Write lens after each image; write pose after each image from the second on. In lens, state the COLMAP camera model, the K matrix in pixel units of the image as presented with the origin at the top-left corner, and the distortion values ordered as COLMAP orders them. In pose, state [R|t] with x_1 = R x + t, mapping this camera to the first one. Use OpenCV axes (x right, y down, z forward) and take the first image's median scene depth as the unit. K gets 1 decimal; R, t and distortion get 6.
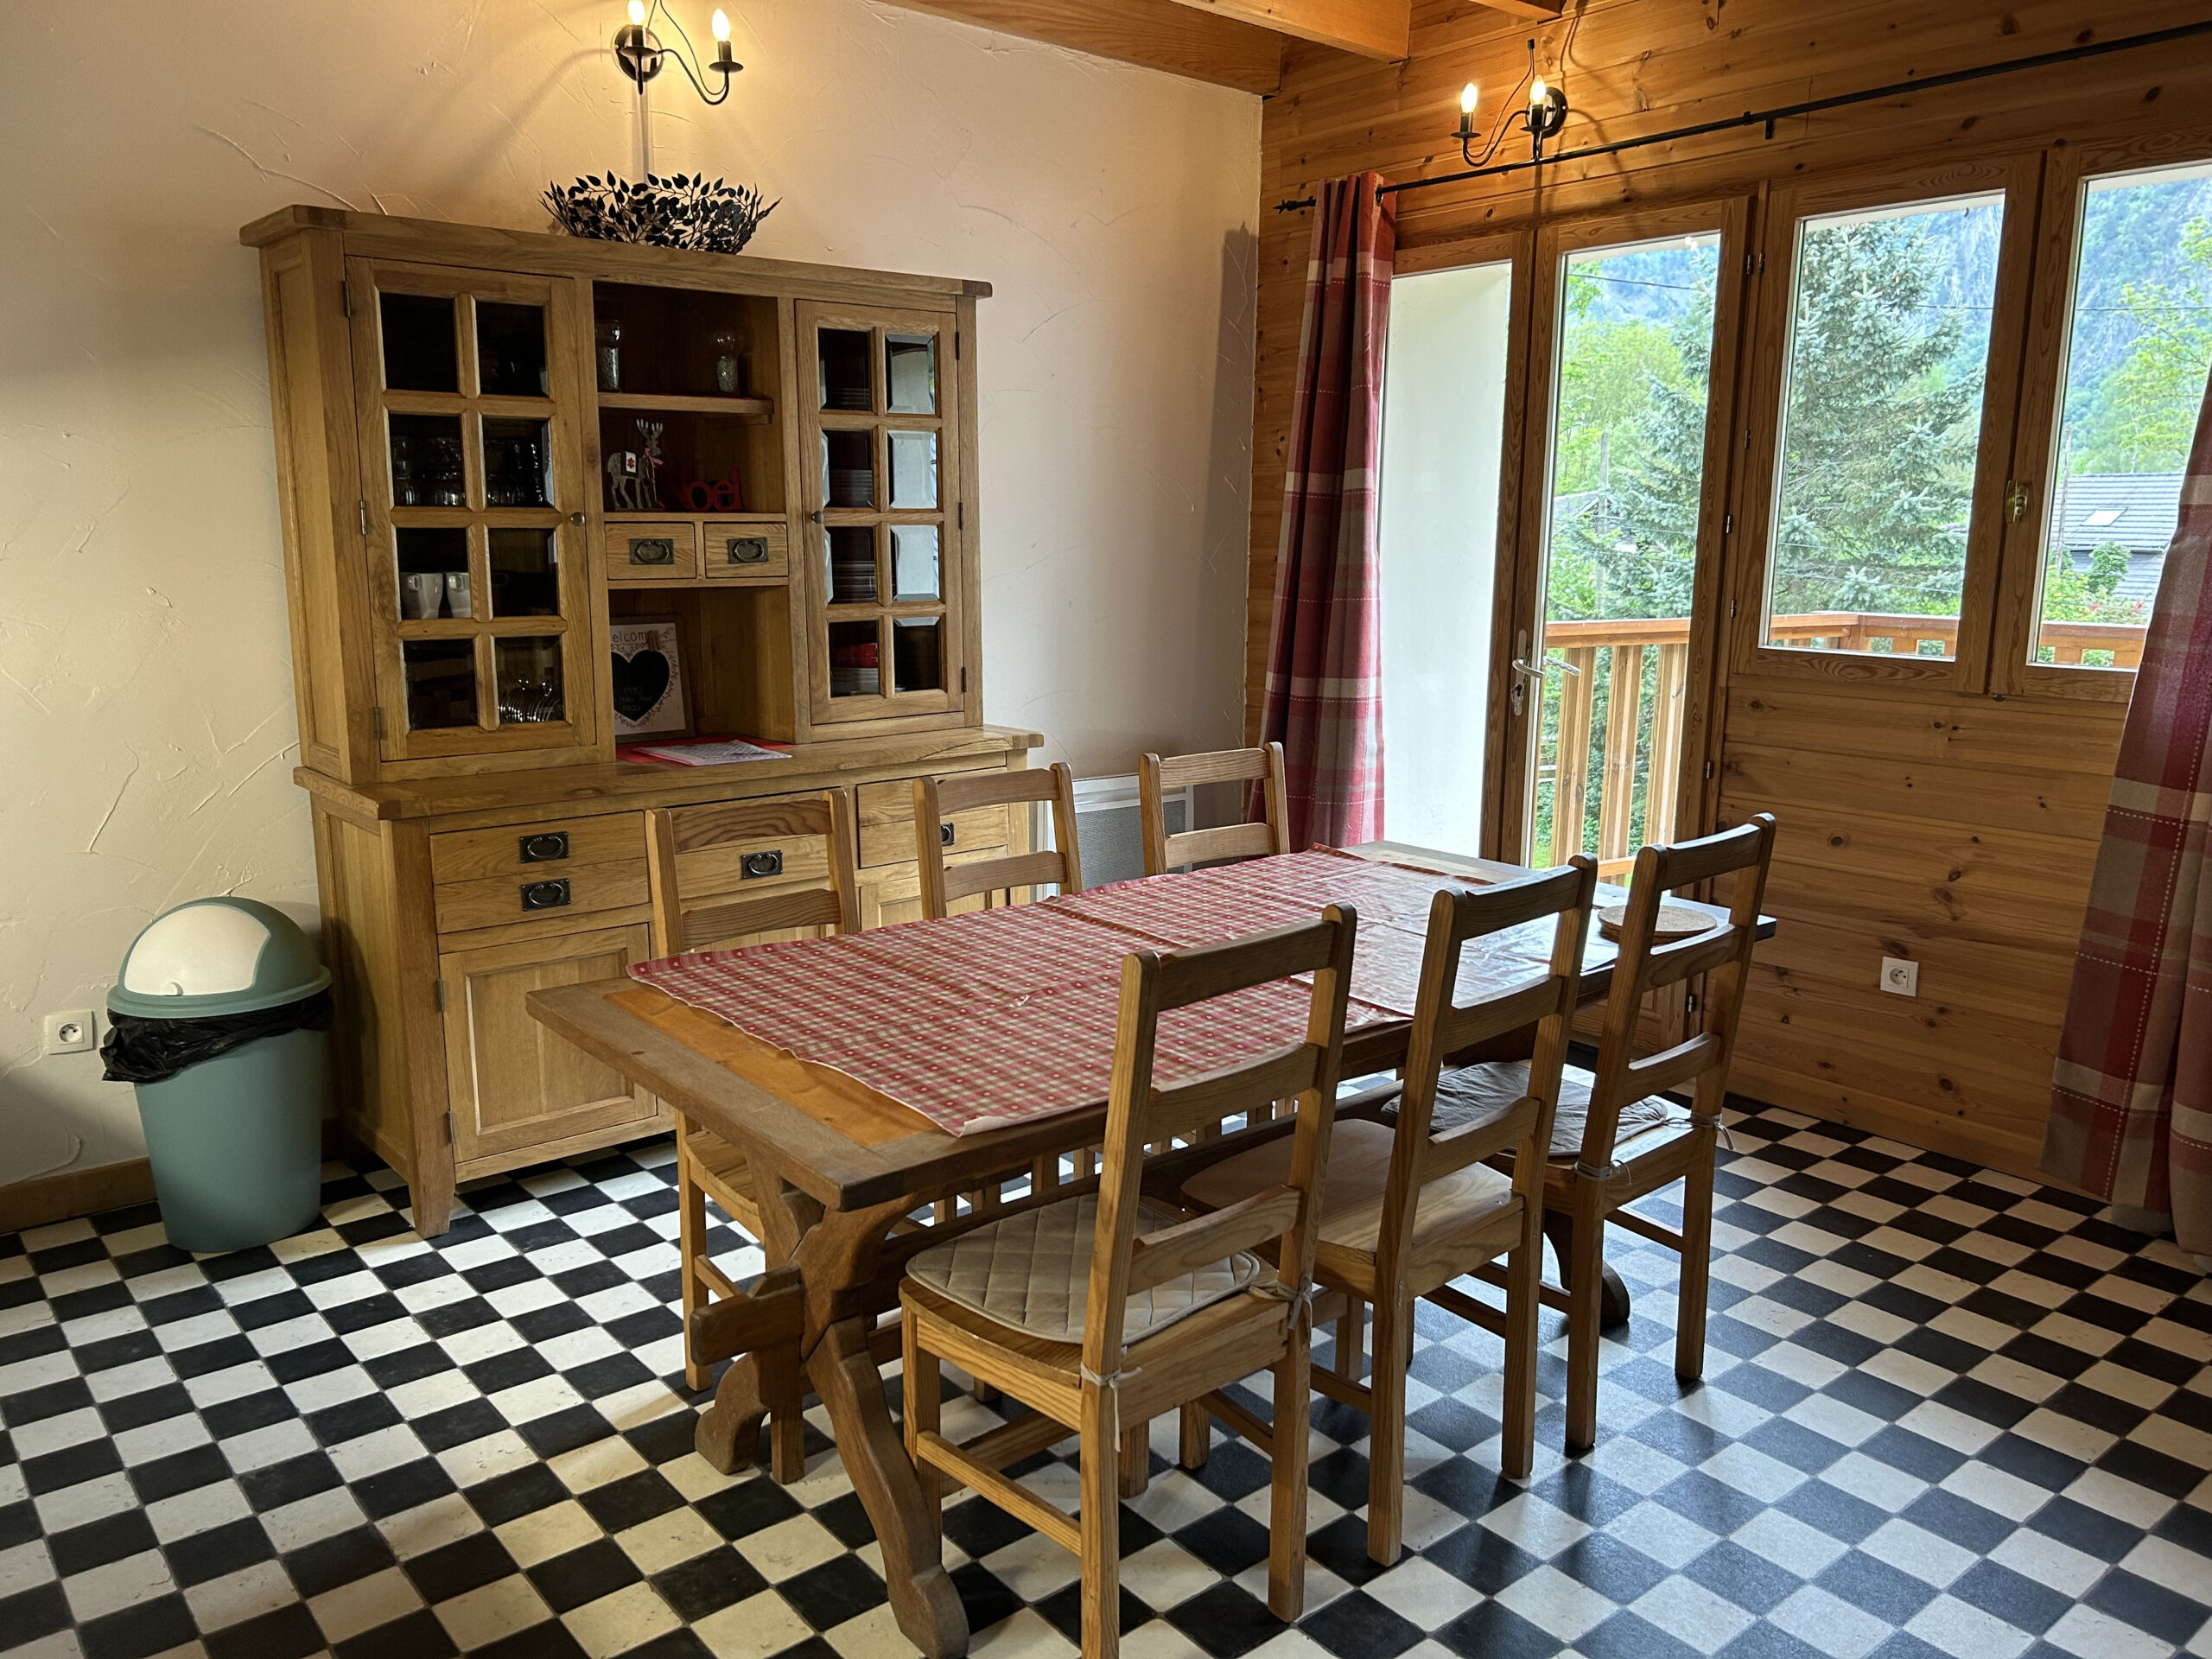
lens RADIAL K [[1706.1, 0, 1106.0], [0, 1706.1, 829.5], [0, 0, 1]] dist [0.058613, -0.108927]
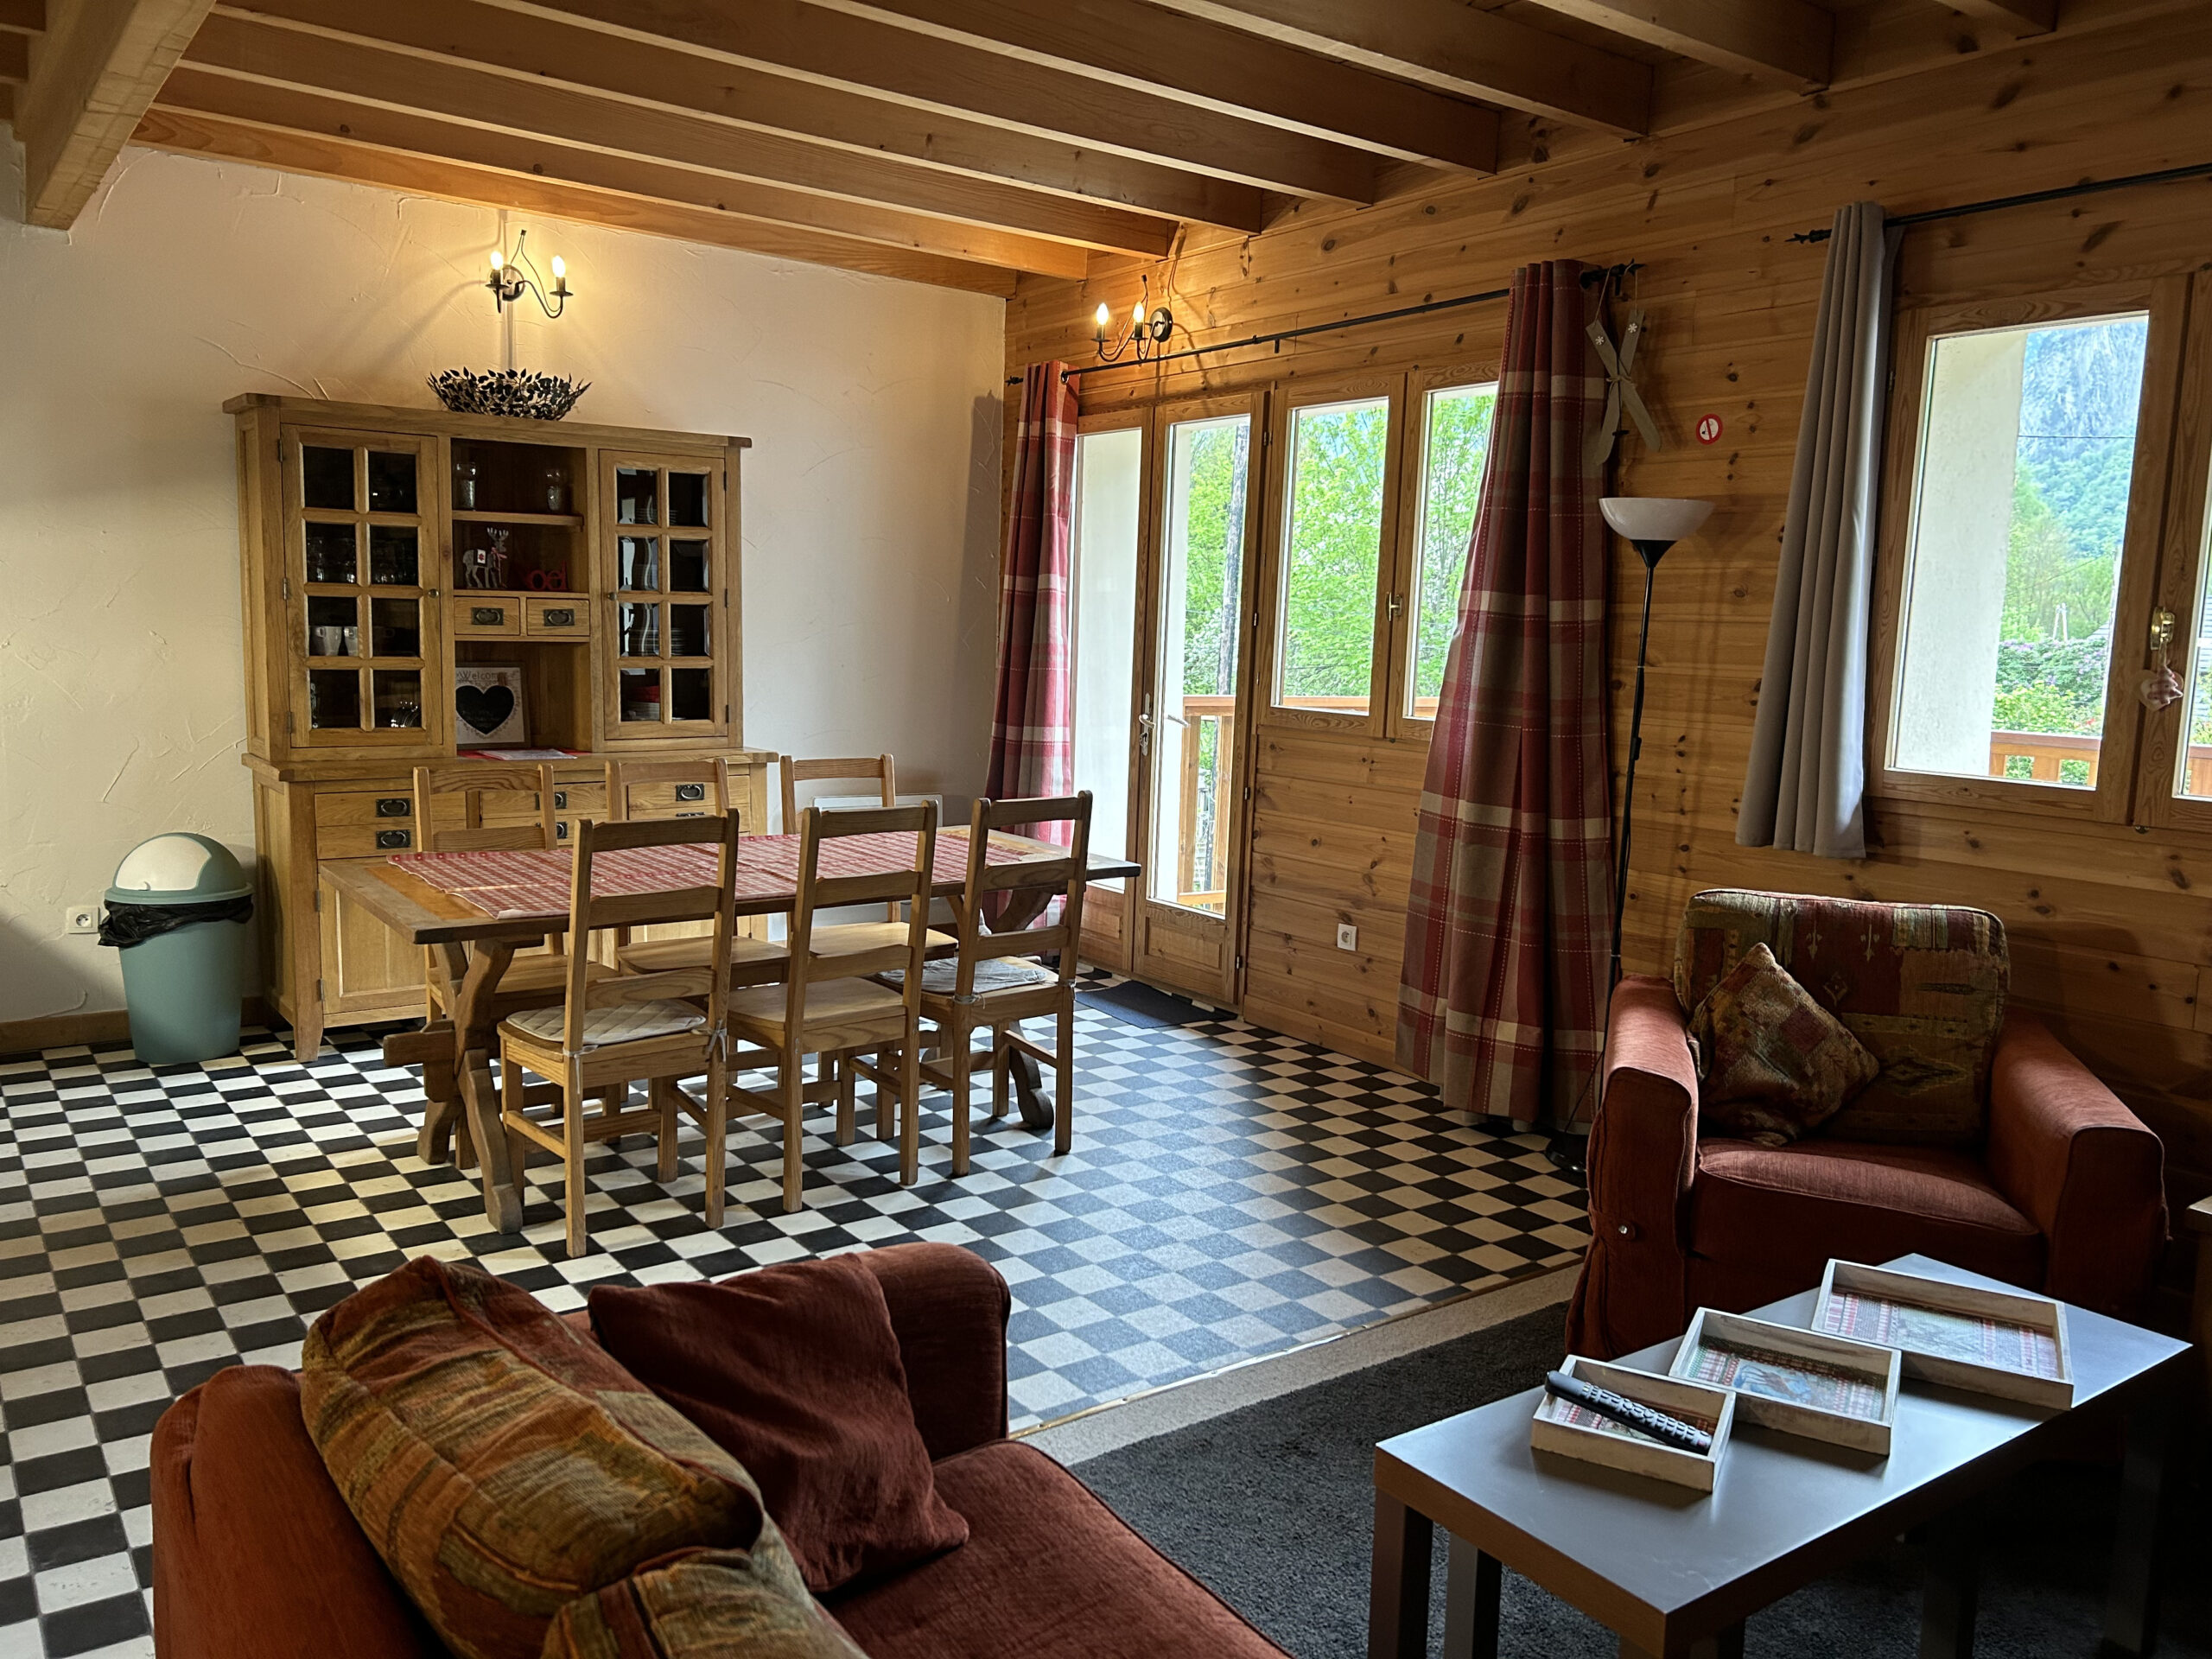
lens RADIAL K [[1706.1, 0, 1106.0], [0, 1706.1, 829.5], [0, 0, 1]] dist [0.058613, -0.108927]
pose [[0.998168, 0.030918, -0.051998, 0.357417], [-0.033695, 0.998004, -0.053402, 0.084366], [0.050243, 0.055056, 0.997218, -0.450651]]
